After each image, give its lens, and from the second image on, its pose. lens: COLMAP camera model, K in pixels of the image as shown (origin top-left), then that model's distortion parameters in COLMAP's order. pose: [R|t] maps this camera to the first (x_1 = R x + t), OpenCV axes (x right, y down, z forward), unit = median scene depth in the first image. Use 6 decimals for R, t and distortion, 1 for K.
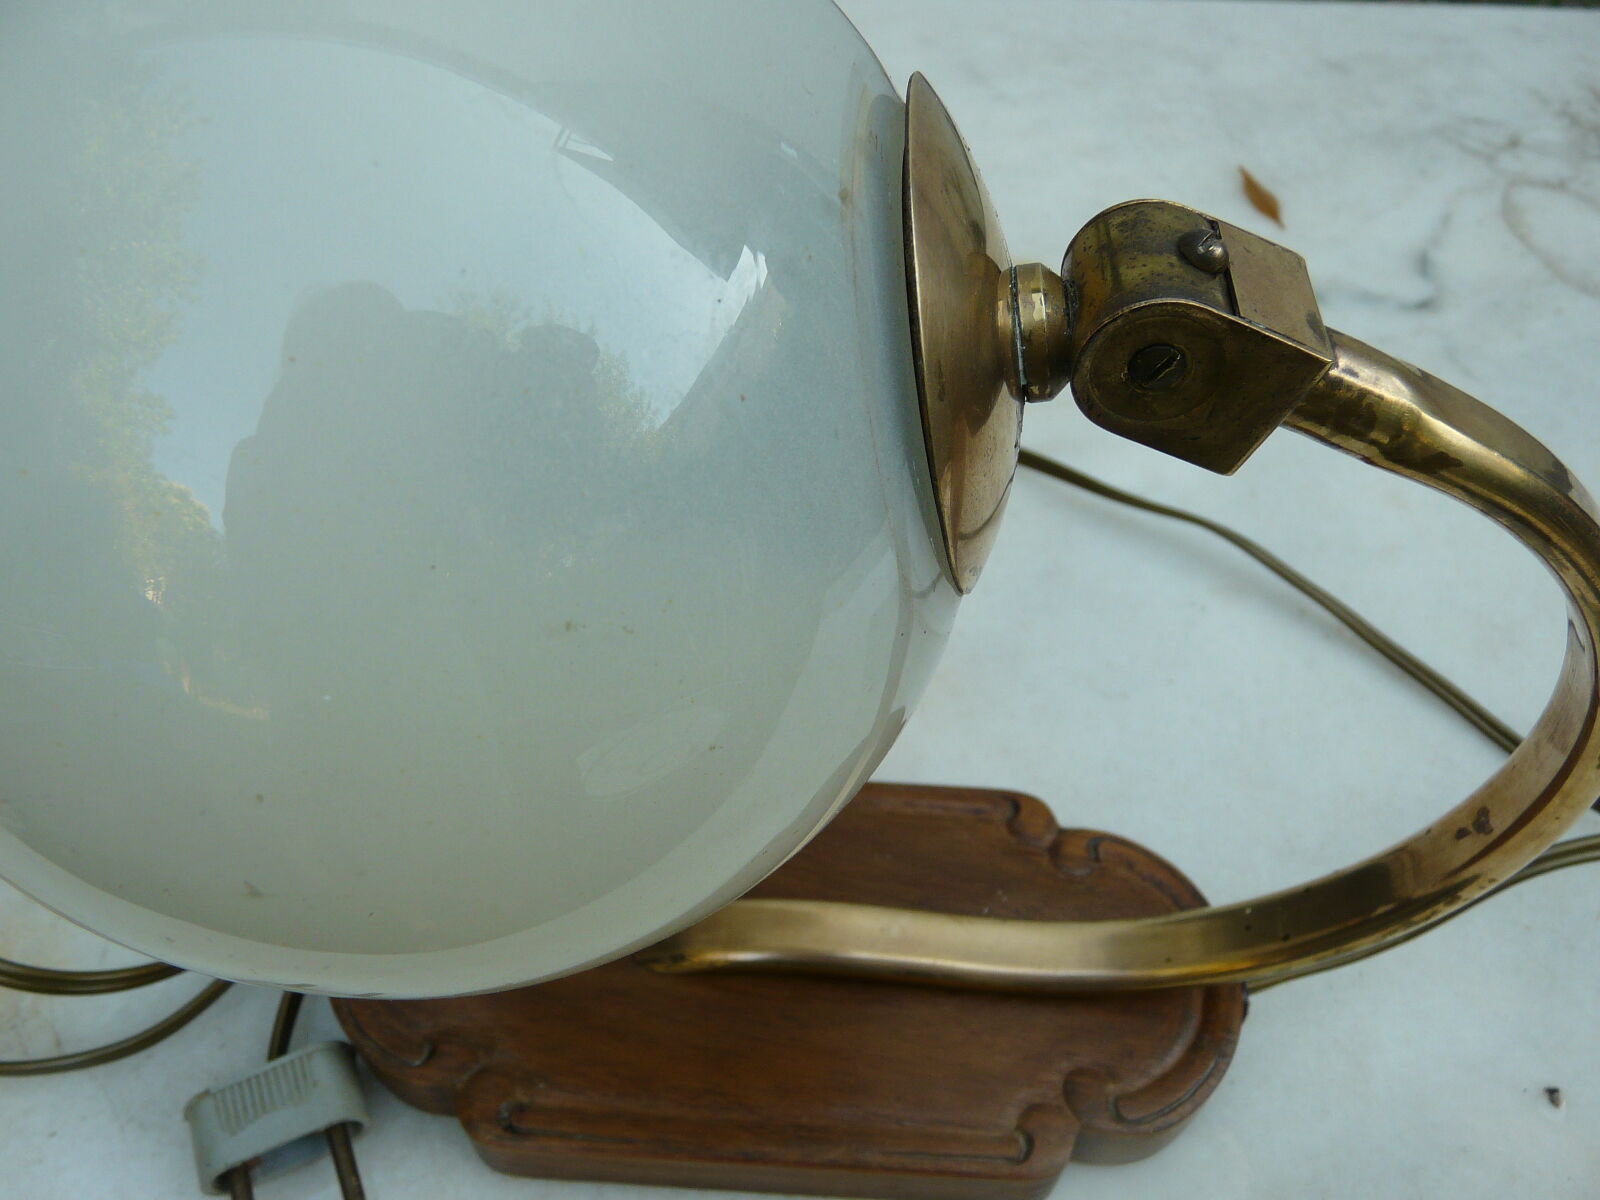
lens RADIAL K [[1273.5, 0, 805.2], [0, 1273.5, 599.2], [0, 0, 1]] dist [-0.089896, 0.049958]
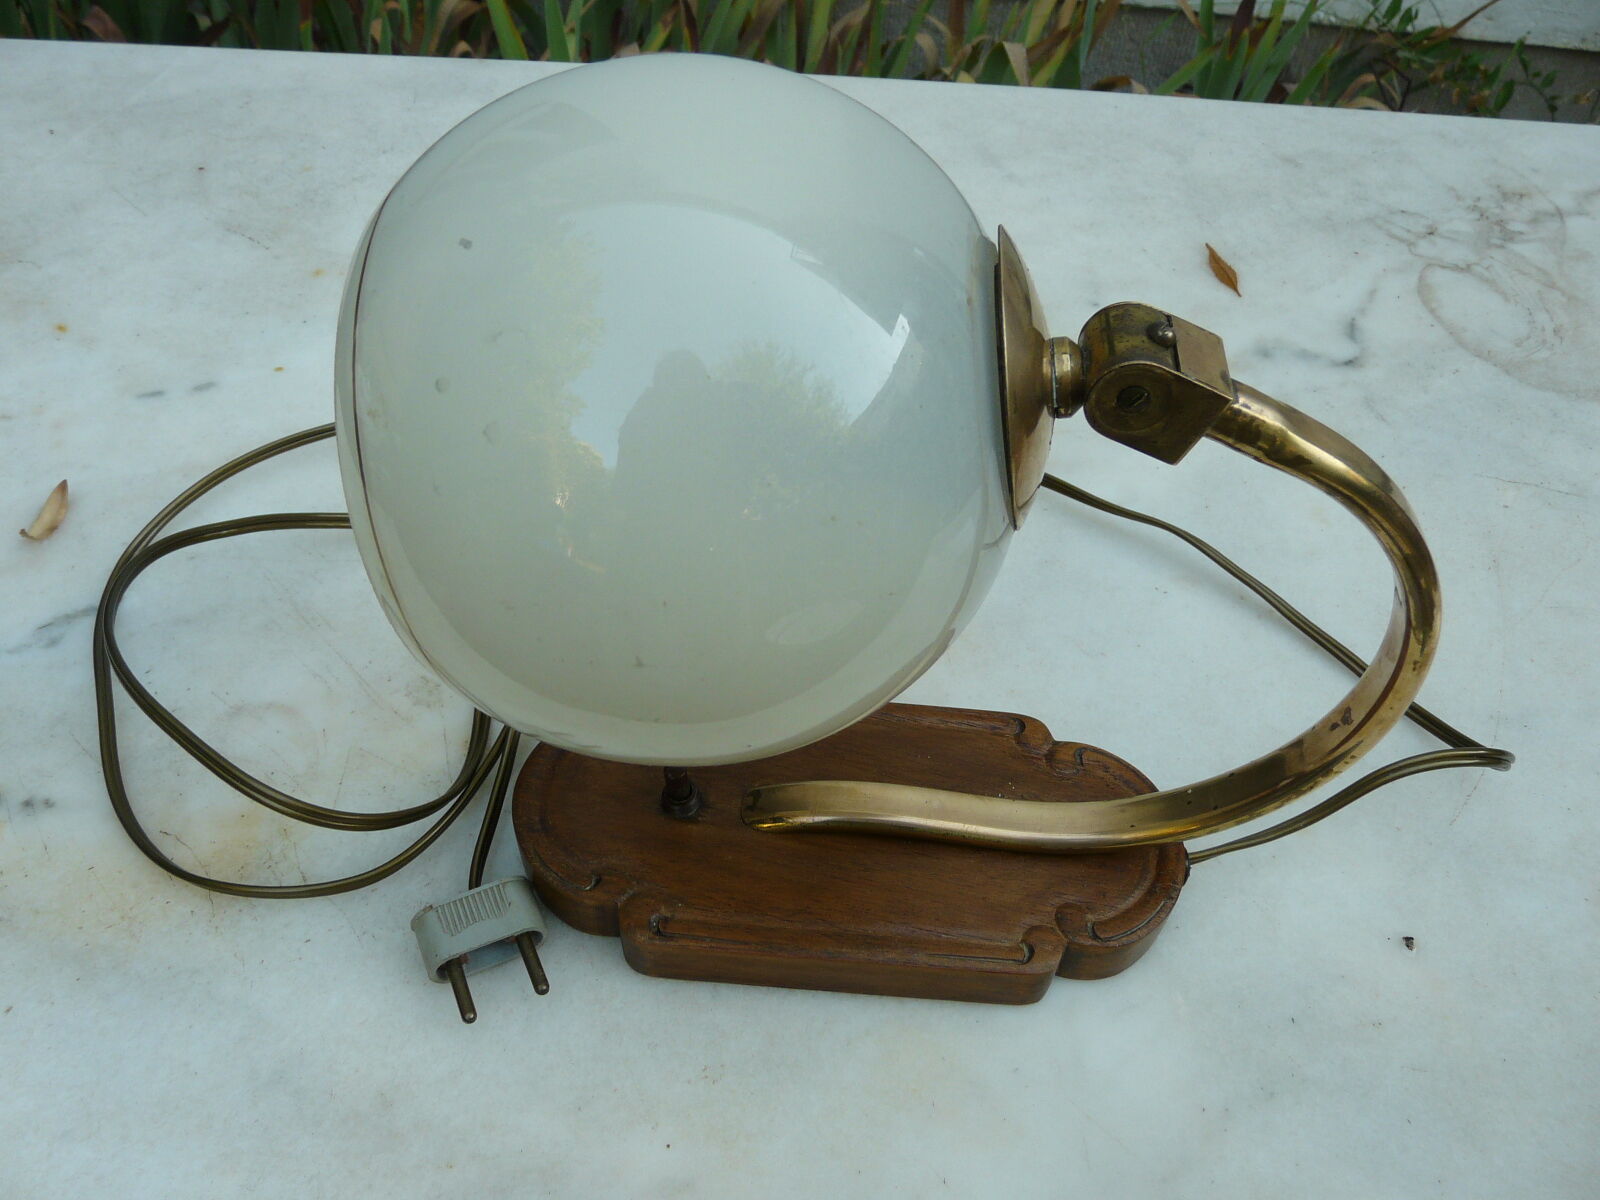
lens RADIAL K [[1273.5, 0, 810.3], [0, 1273.5, 600.5], [0, 0, 1]] dist [-0.089896, 0.049958]
pose [[0.999215, 0.031154, 0.024484, -0.109575], [-0.030571, 0.999249, -0.023817, 0.080923], [-0.025207, 0.023050, 0.999416, -0.395357]]
